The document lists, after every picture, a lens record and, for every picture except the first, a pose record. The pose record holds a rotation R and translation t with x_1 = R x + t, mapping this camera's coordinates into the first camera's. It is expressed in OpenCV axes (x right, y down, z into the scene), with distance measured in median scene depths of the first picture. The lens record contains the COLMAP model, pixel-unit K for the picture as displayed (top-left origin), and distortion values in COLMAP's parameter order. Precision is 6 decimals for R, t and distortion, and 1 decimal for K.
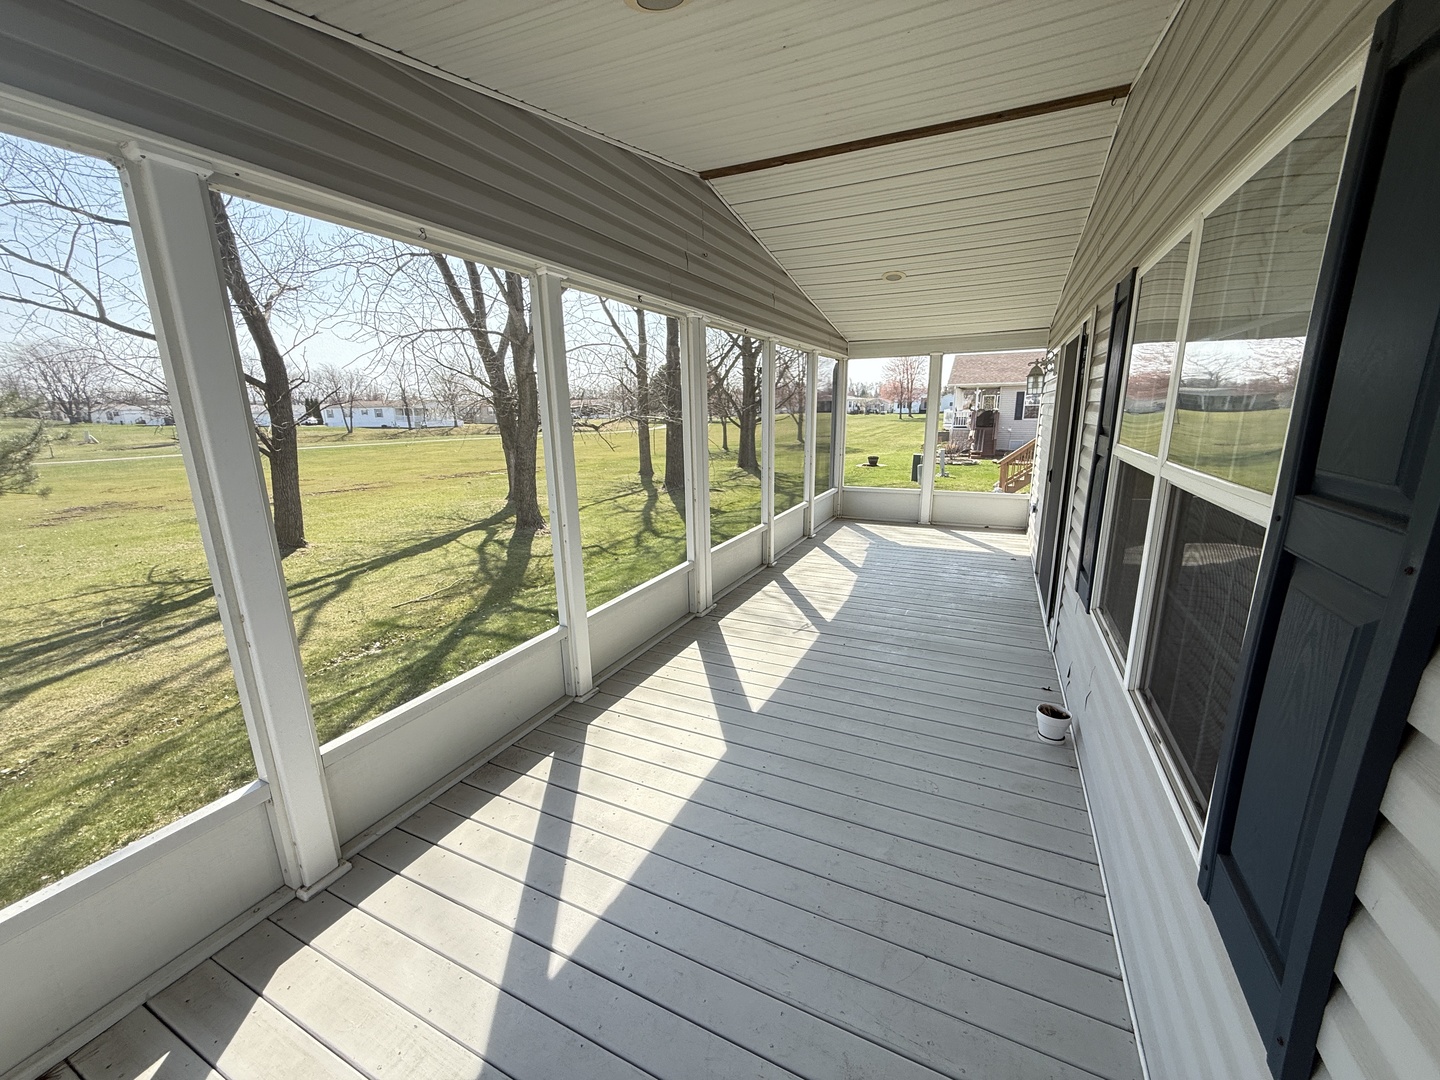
lens RADIAL K [[571.5, 0, 723.0], [0, 571.5, 528.3], [0, 0, 1]] dist [-0.000598, 0.000221]
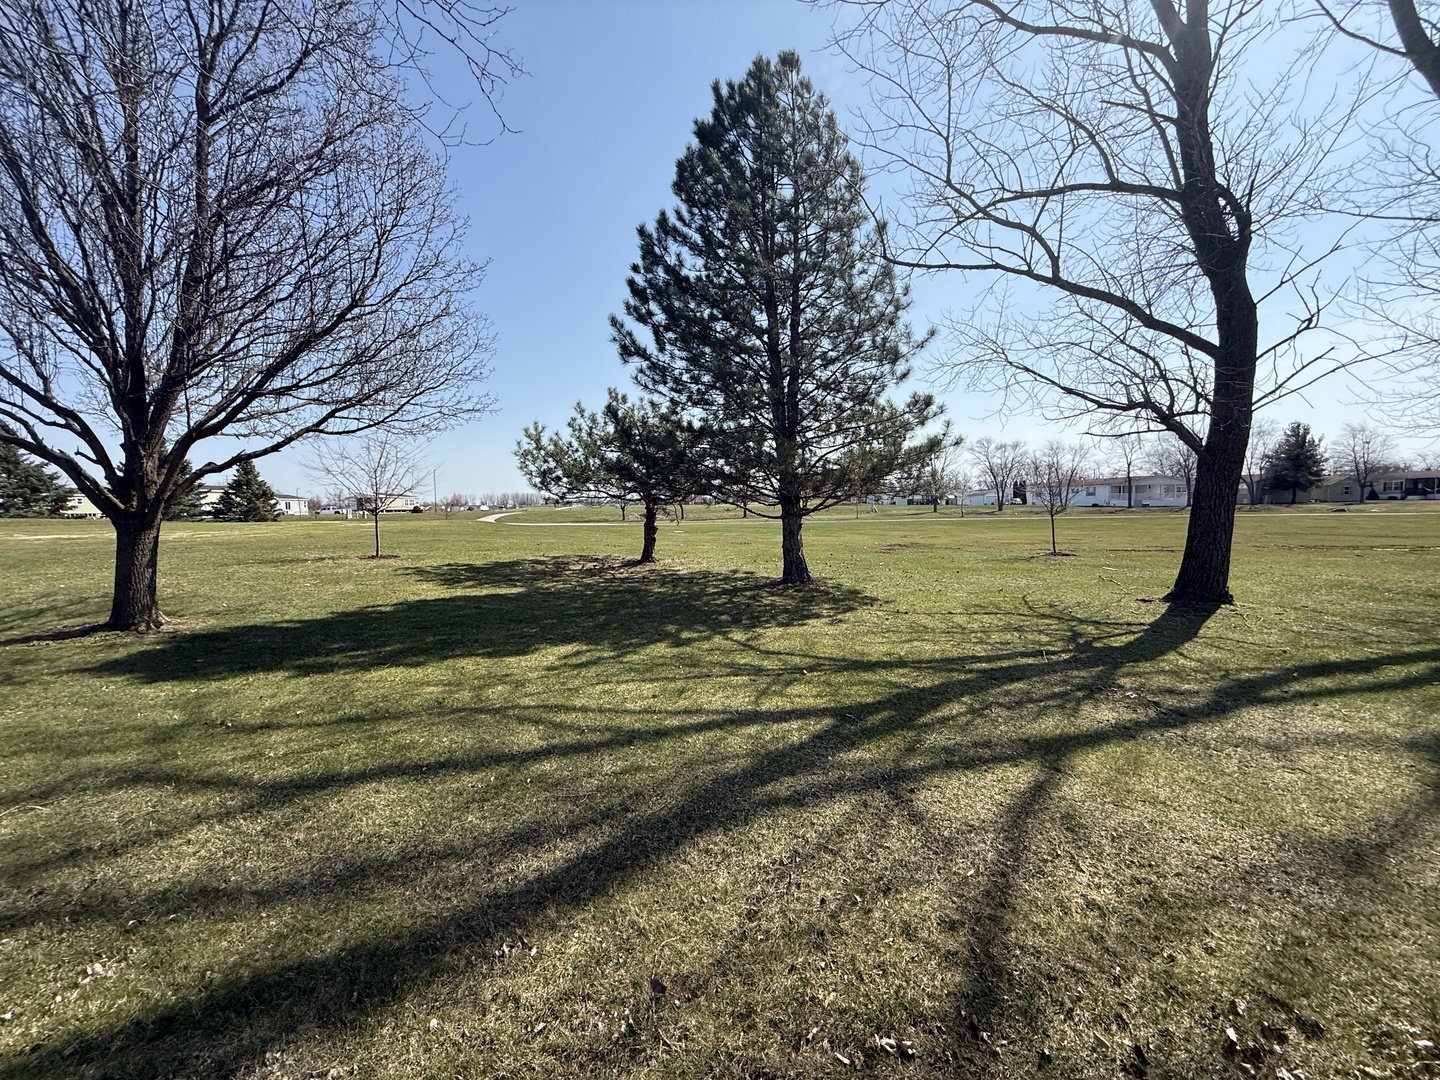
lens RADIAL K [[571.5, 0, 713.9], [0, 571.5, 548.6], [0, 0, 1]] dist [-0.000598, 0.000221]
pose [[0.473550, 0.069816, -0.877995, -0.699560], [-0.171900, 0.985009, -0.014389, 0.121143], [0.863829, 0.157741, 0.478453, 0.312393]]
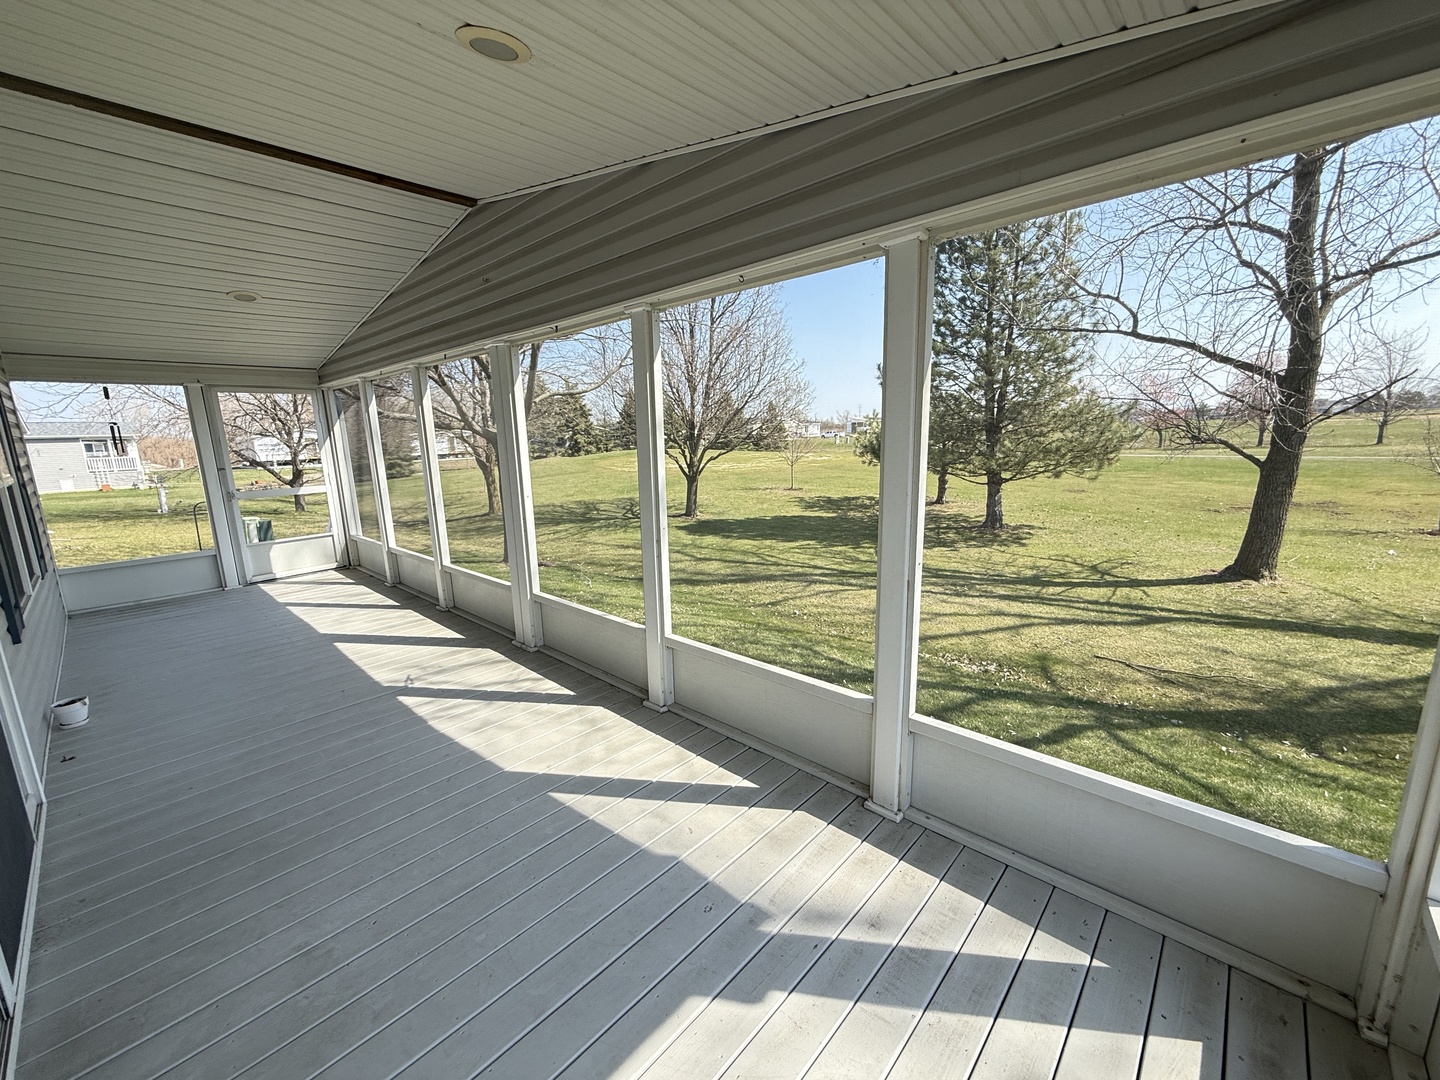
lens RADIAL K [[571.5, 0, 723.5], [0, 571.5, 553.3], [0, 0, 1]] dist [-0.000598, 0.000221]
pose [[-0.300027, 0.220305, -0.928143, 0.361311], [-0.163140, 0.946783, 0.277465, -0.162494], [0.939877, 0.234665, -0.248120, 0.747633]]
